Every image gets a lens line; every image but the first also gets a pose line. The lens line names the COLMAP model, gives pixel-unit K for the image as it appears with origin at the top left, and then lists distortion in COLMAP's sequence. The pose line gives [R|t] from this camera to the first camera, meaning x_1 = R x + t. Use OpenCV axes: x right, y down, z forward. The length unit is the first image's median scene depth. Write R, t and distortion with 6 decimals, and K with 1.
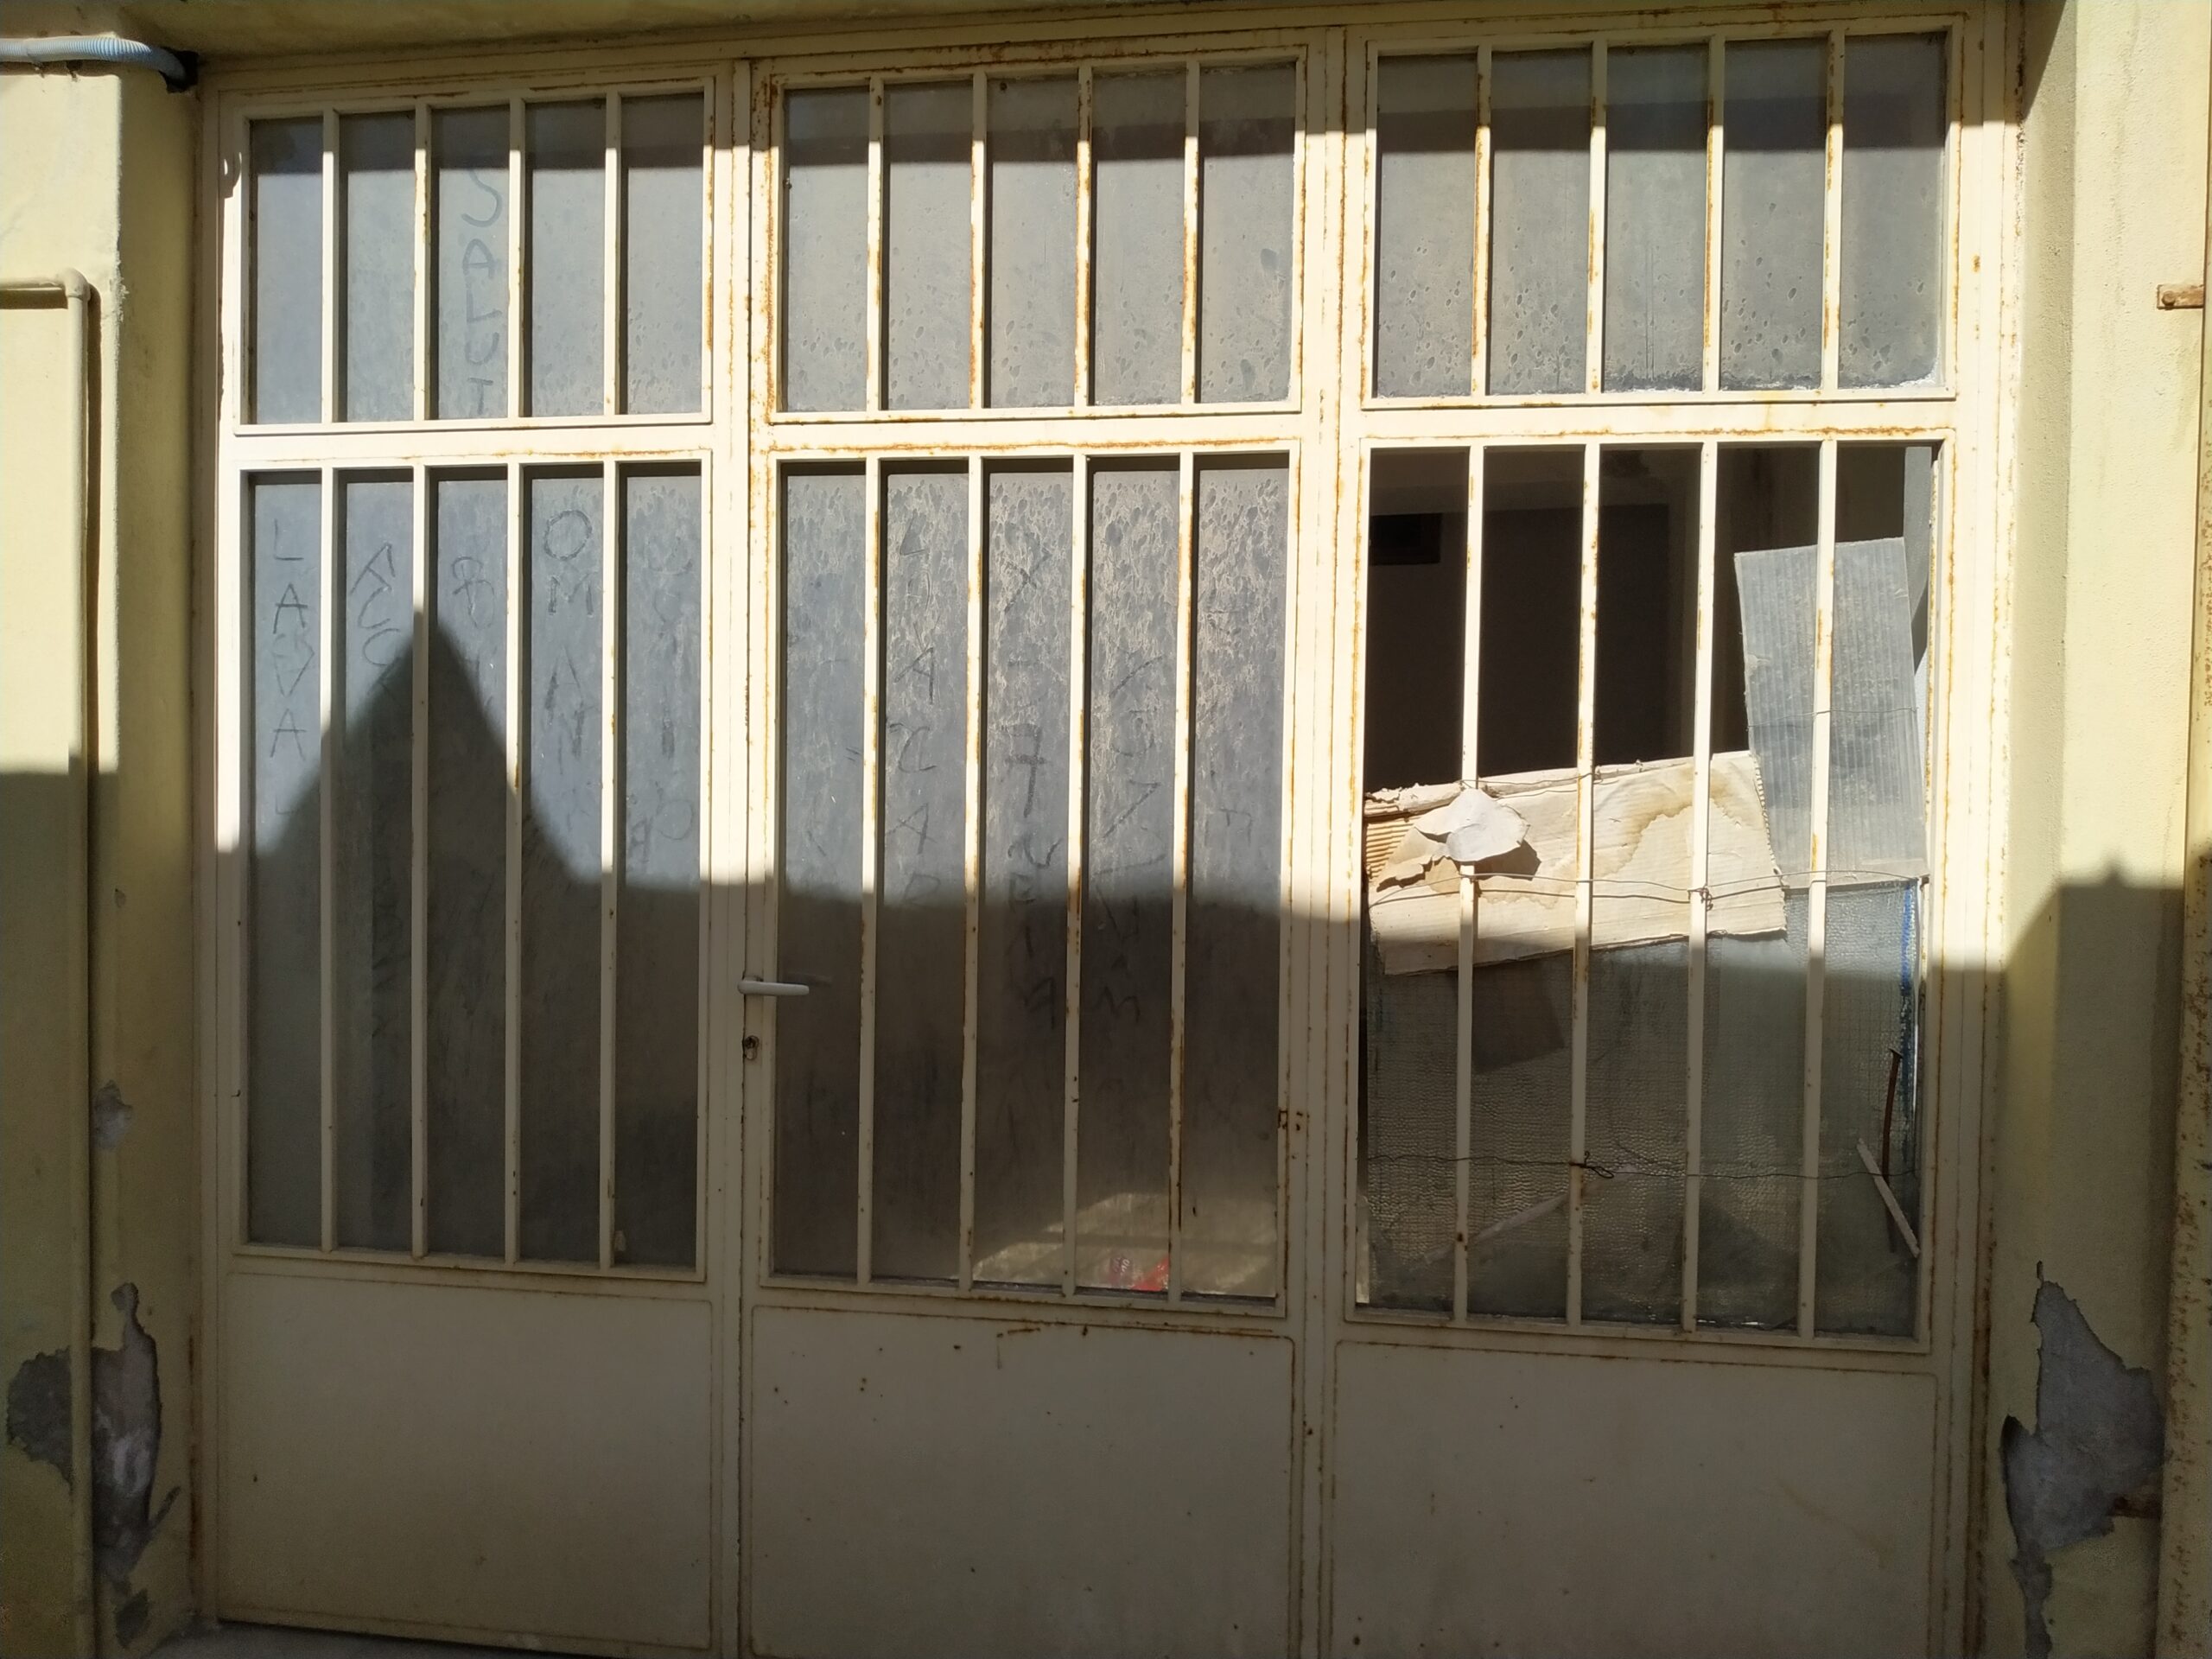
lens RADIAL K [[1938.8, 0, 1105.6], [0, 1938.8, 852.2], [0, 0, 1]] dist [0.005784, 0.071785]
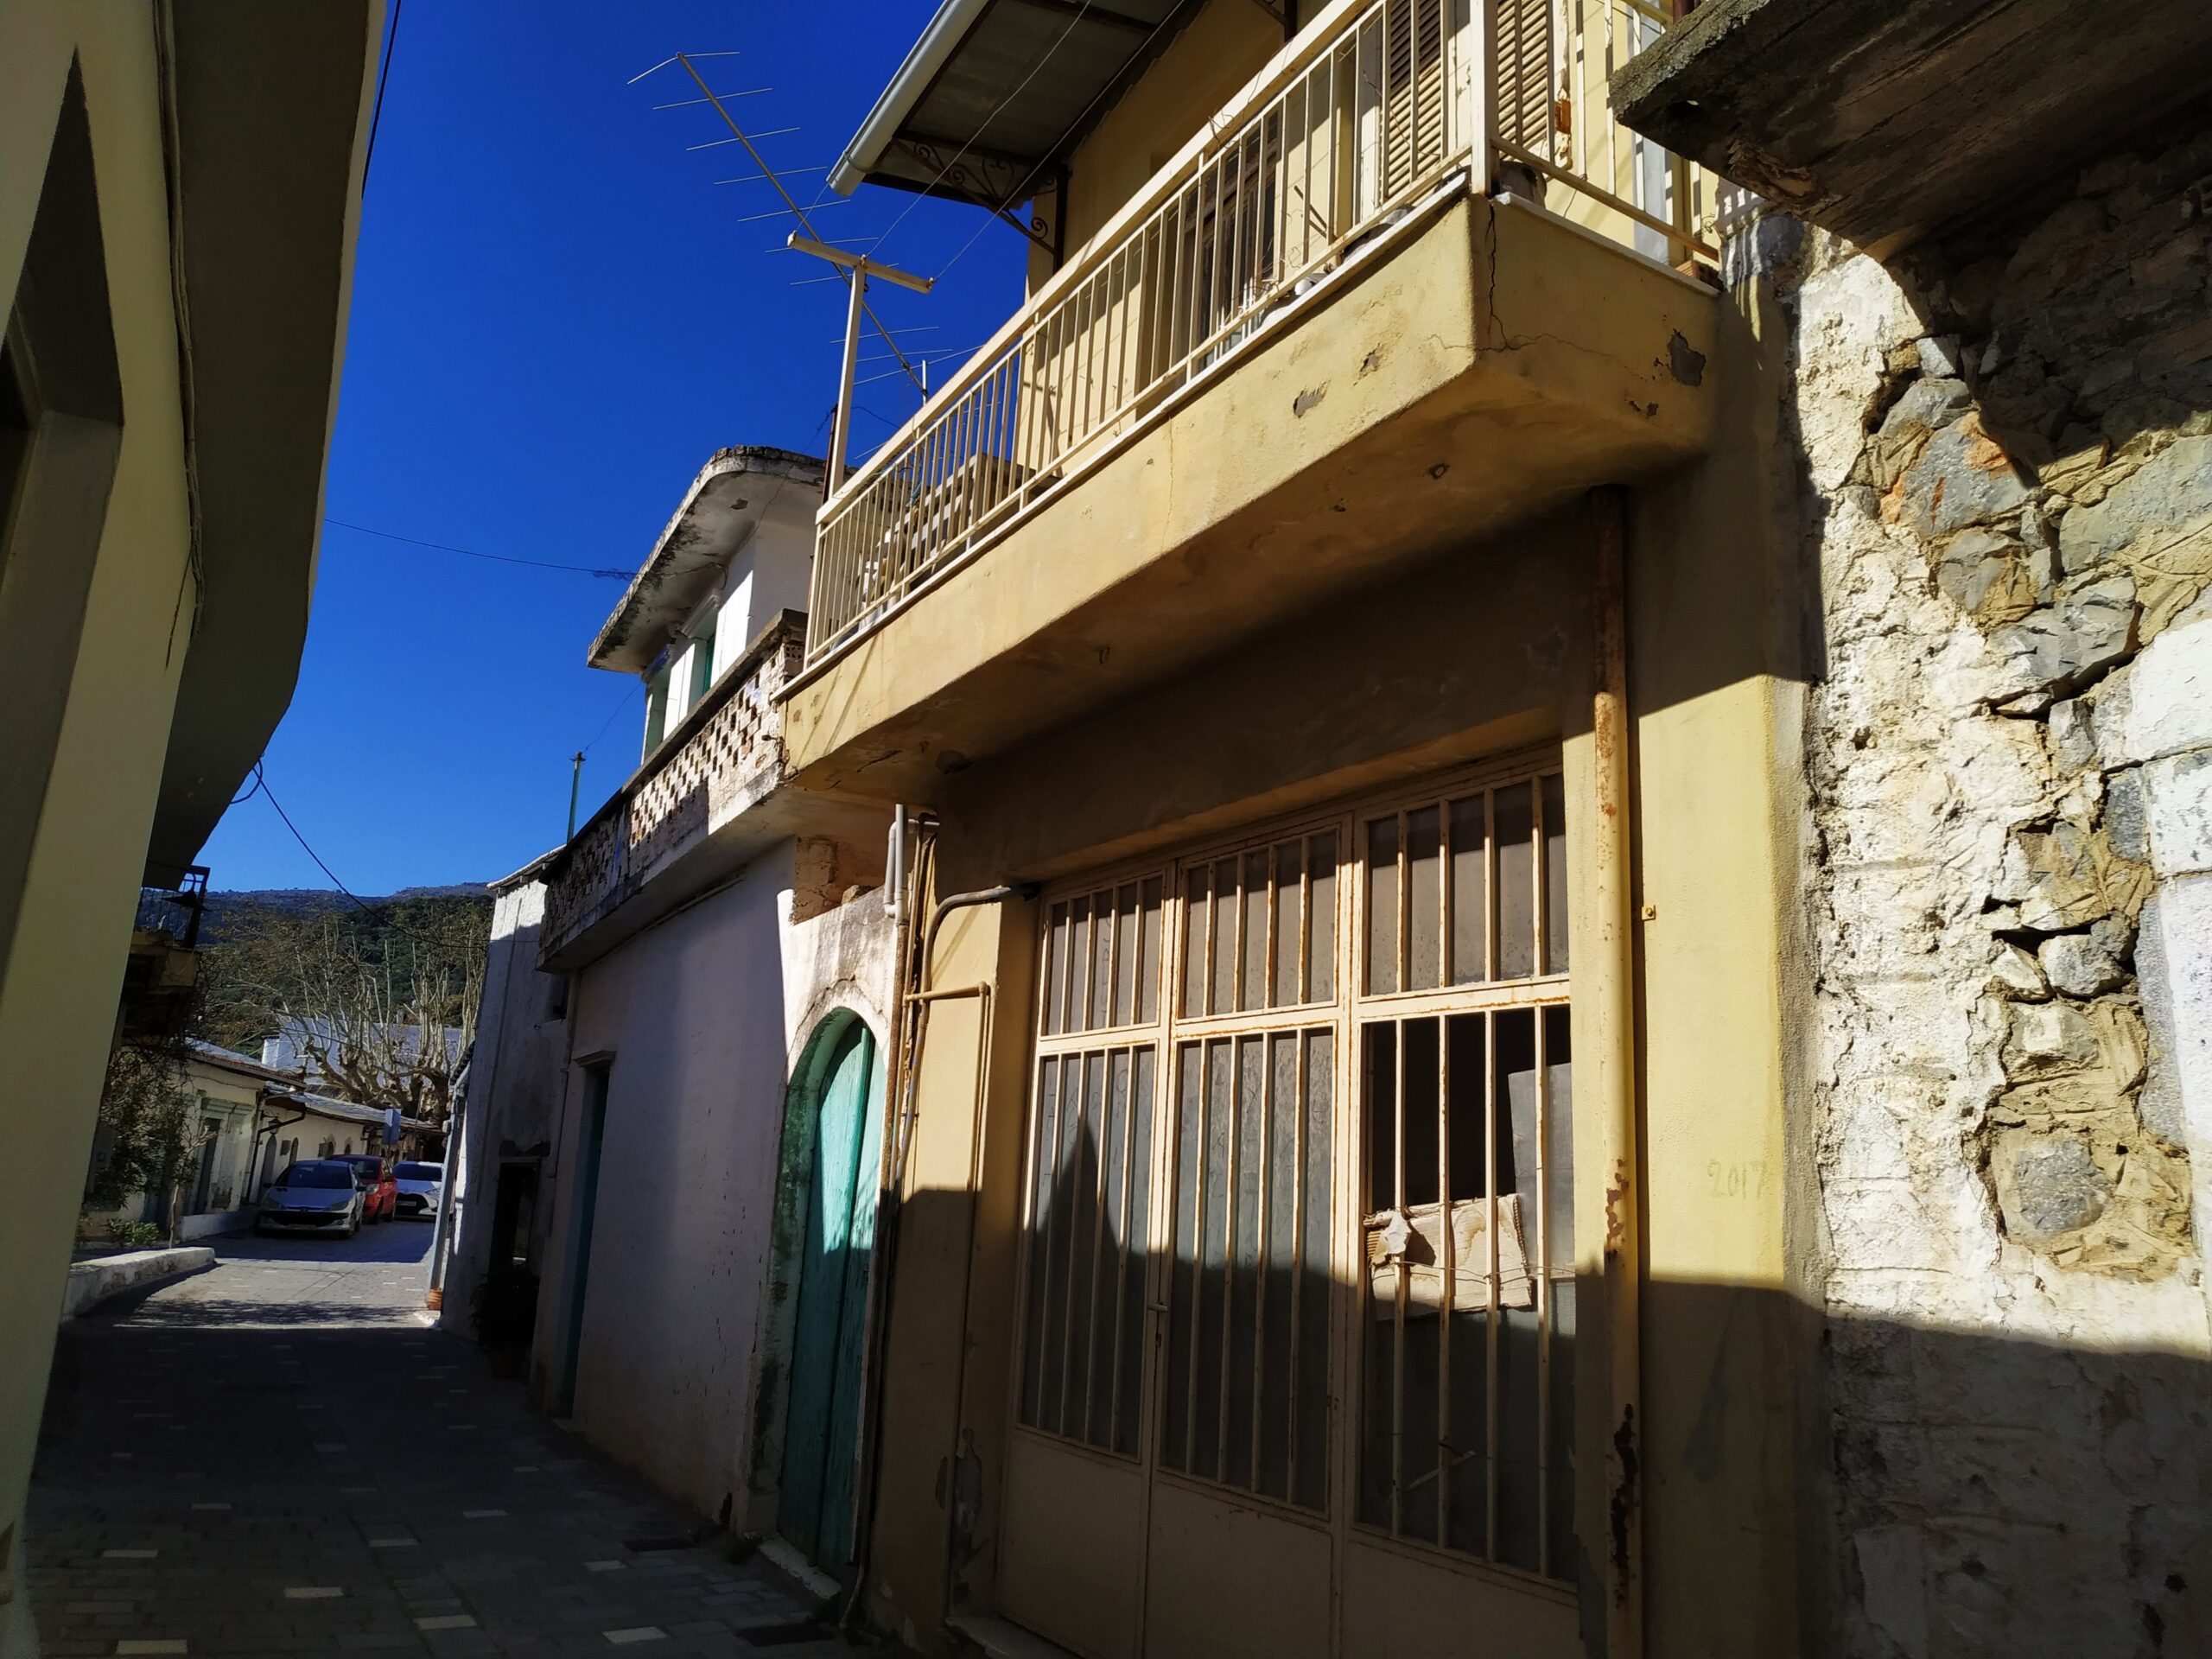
lens RADIAL K [[1551.1, 0, 1102.0], [0, 1551.1, 825.5], [0, 0, 1]] dist [0.002303, -0.000153]
pose [[0.674792, -0.152770, -0.722023, 1.013205], [-0.063073, 0.962823, -0.262667, 0.015676], [0.735308, 0.222786, 0.640069, -0.173807]]
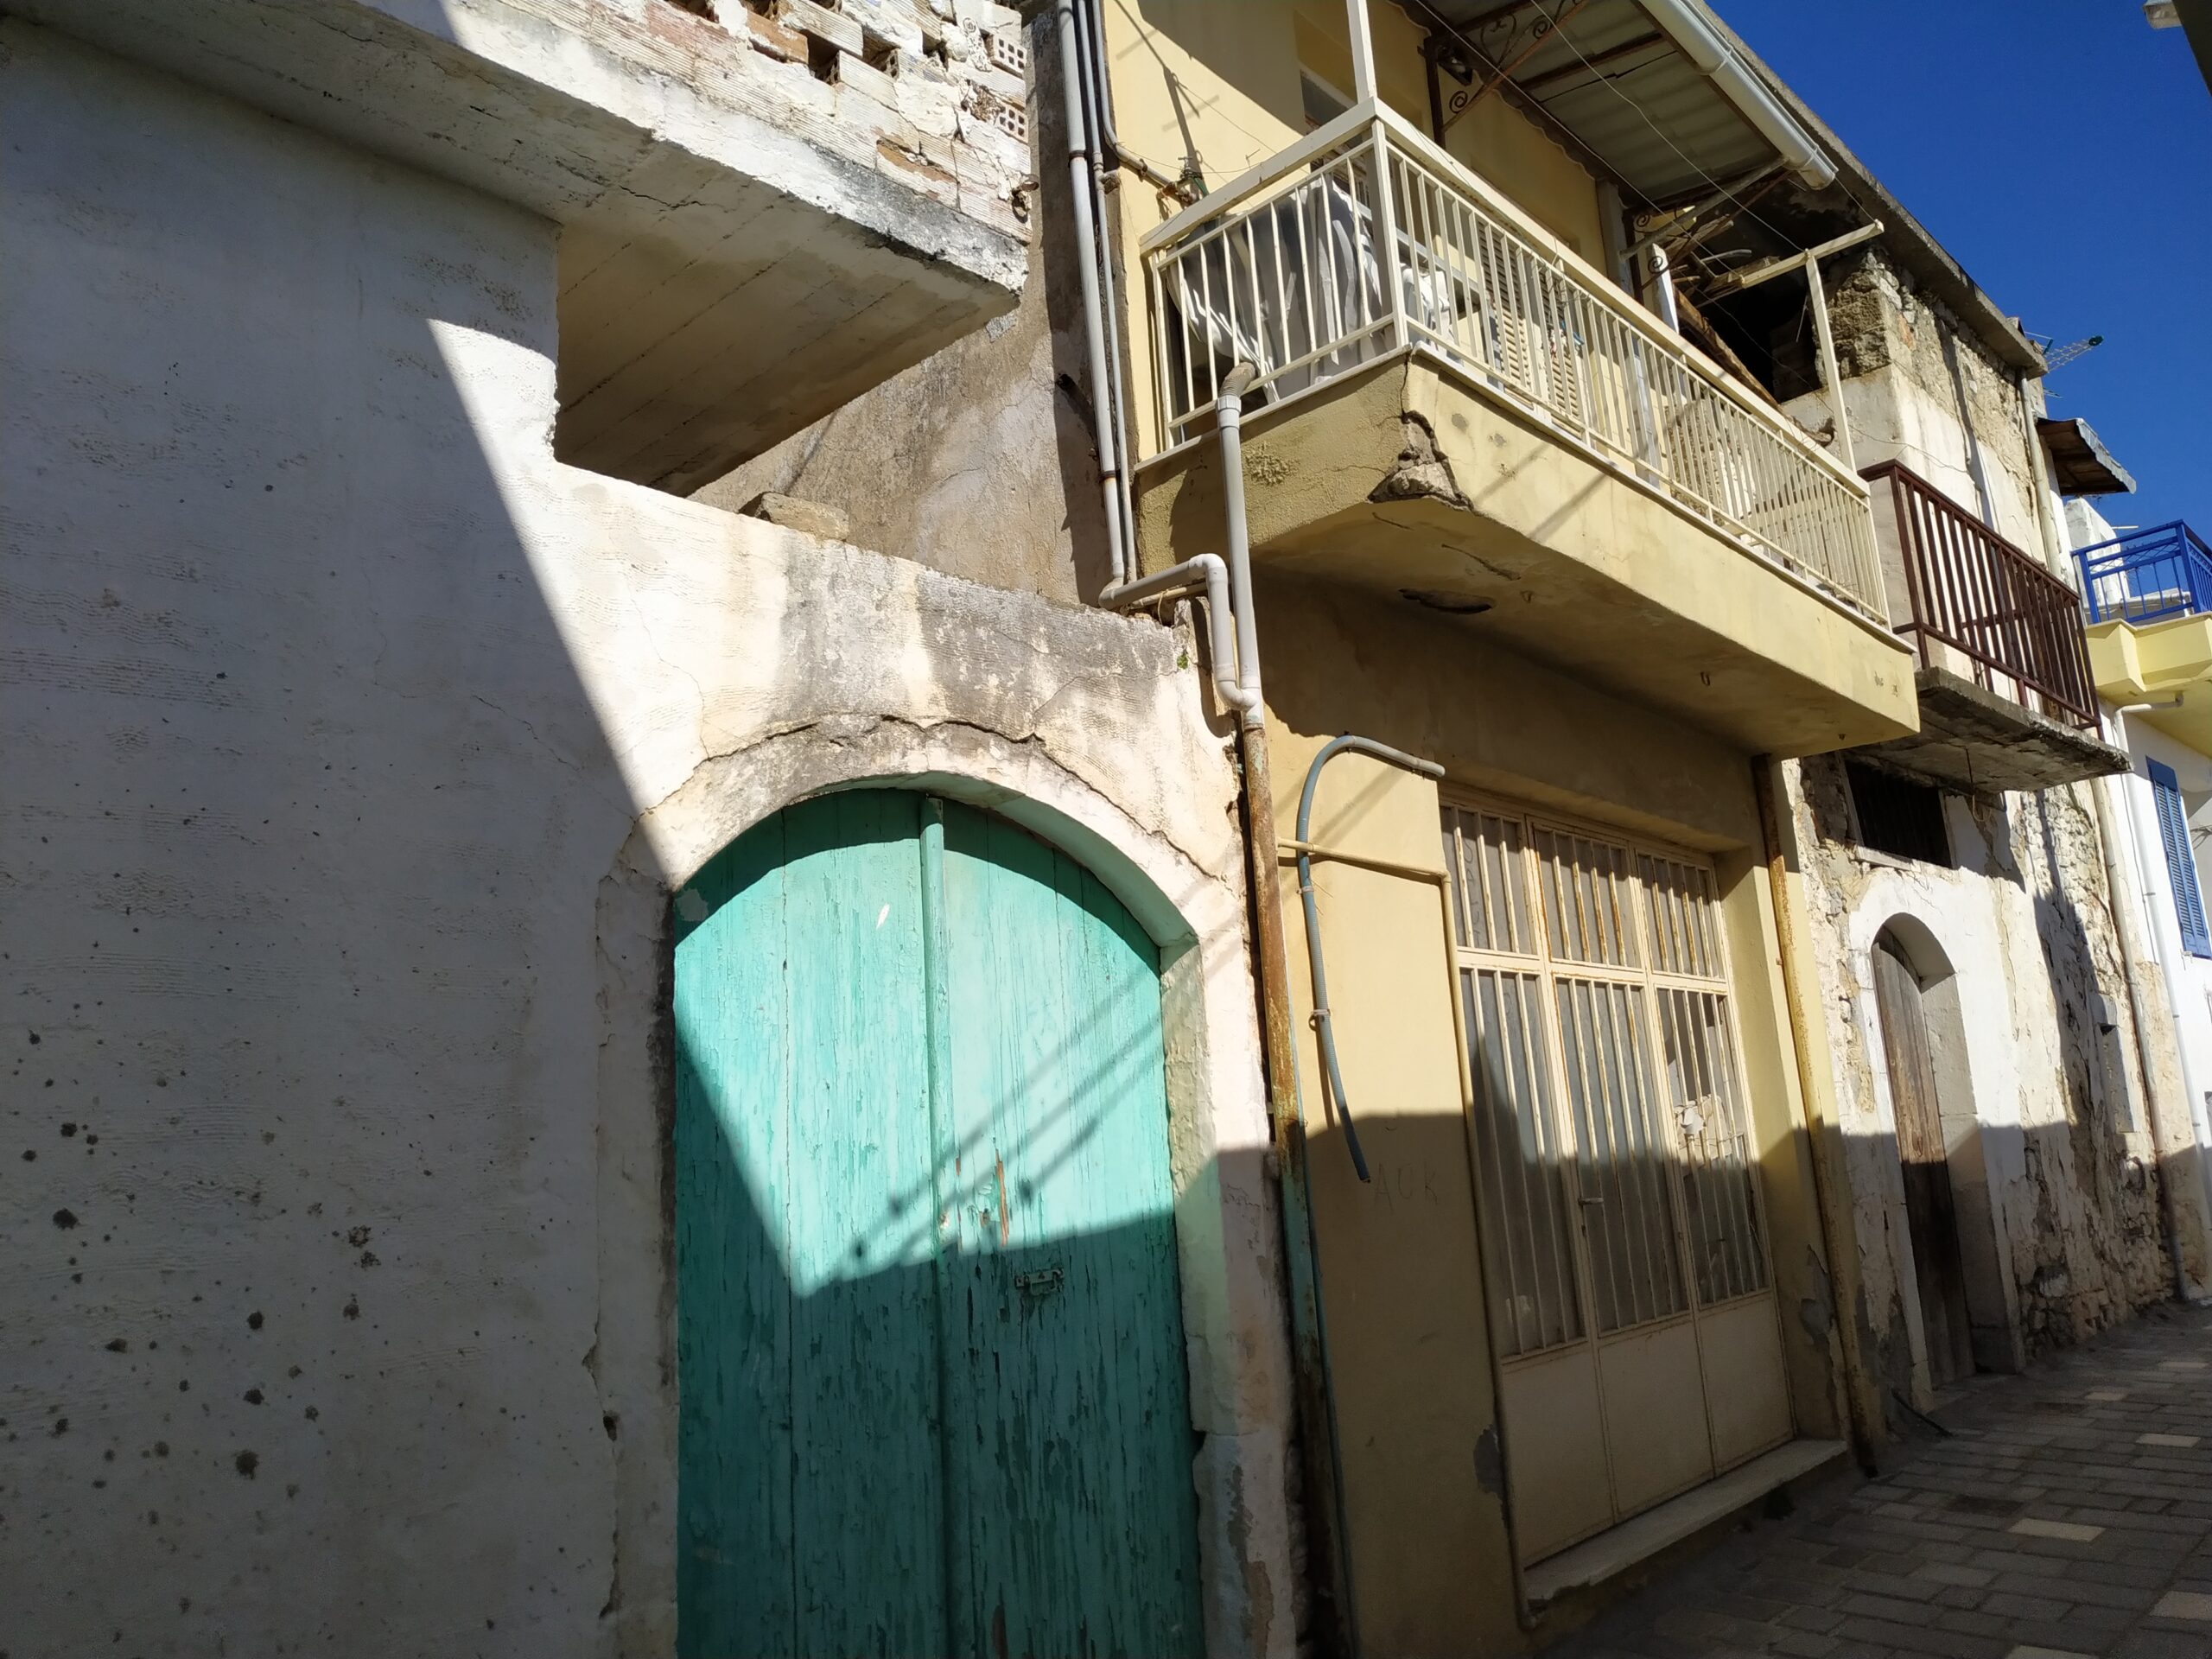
lens RADIAL K [[1551.1, 0, 1102.0], [0, 1551.1, 825.5], [0, 0, 1]] dist [0.002303, -0.000153]
pose [[0.524844, 0.139077, 0.839760, -2.100422], [0.096237, 0.970541, -0.220883, -0.015039], [-0.845740, 0.196745, 0.495998, 0.488675]]
